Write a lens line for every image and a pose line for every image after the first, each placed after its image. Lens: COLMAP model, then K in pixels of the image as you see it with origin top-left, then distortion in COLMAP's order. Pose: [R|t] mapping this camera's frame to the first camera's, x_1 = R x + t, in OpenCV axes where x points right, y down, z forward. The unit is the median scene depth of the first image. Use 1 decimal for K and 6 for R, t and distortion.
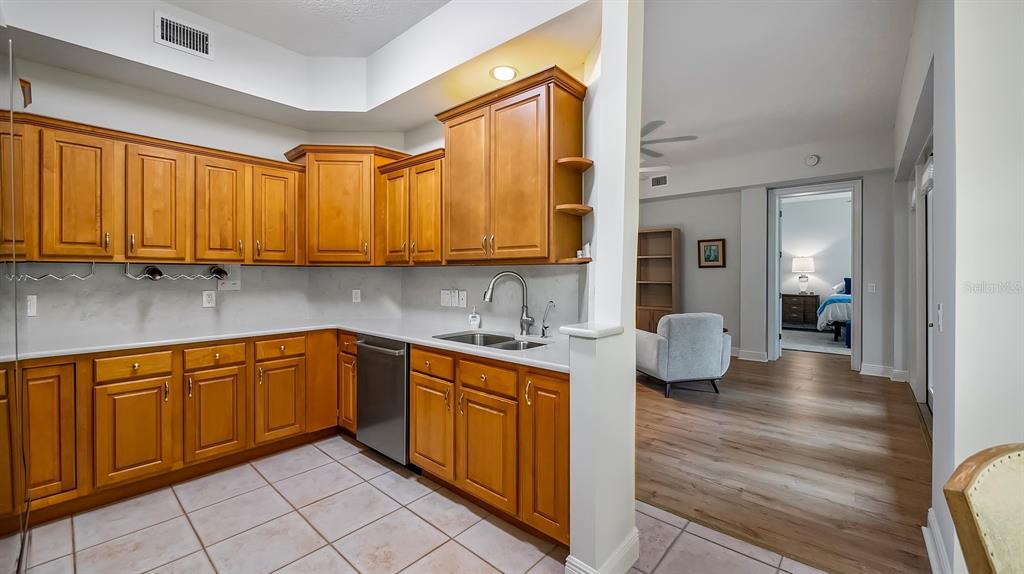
lens RADIAL K [[403.8, 0, 512.2], [0, 403.8, 274.0], [0, 0, 1]] dist [-0.001428, -0.000146]
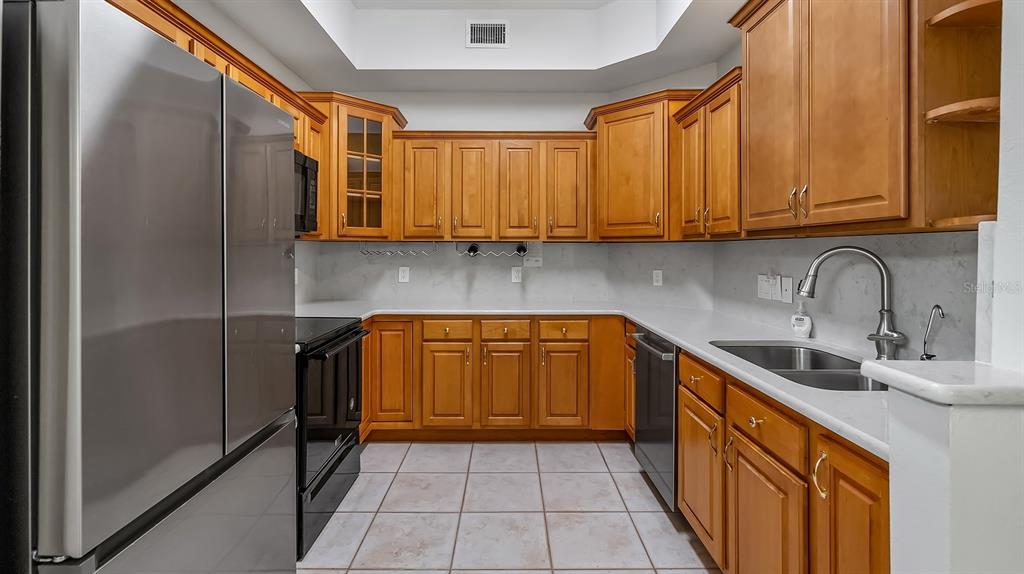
lens RADIAL K [[463.9, 0, 511.4], [0, 463.9, 247.0], [0, 0, 1]] dist [0.000568, 0.000179]
pose [[0.666472, -0.006335, -0.745503, 0.160951], [-0.001408, 0.999951, -0.009755, 0.001557], [0.745529, 0.007551, 0.666431, 0.205876]]
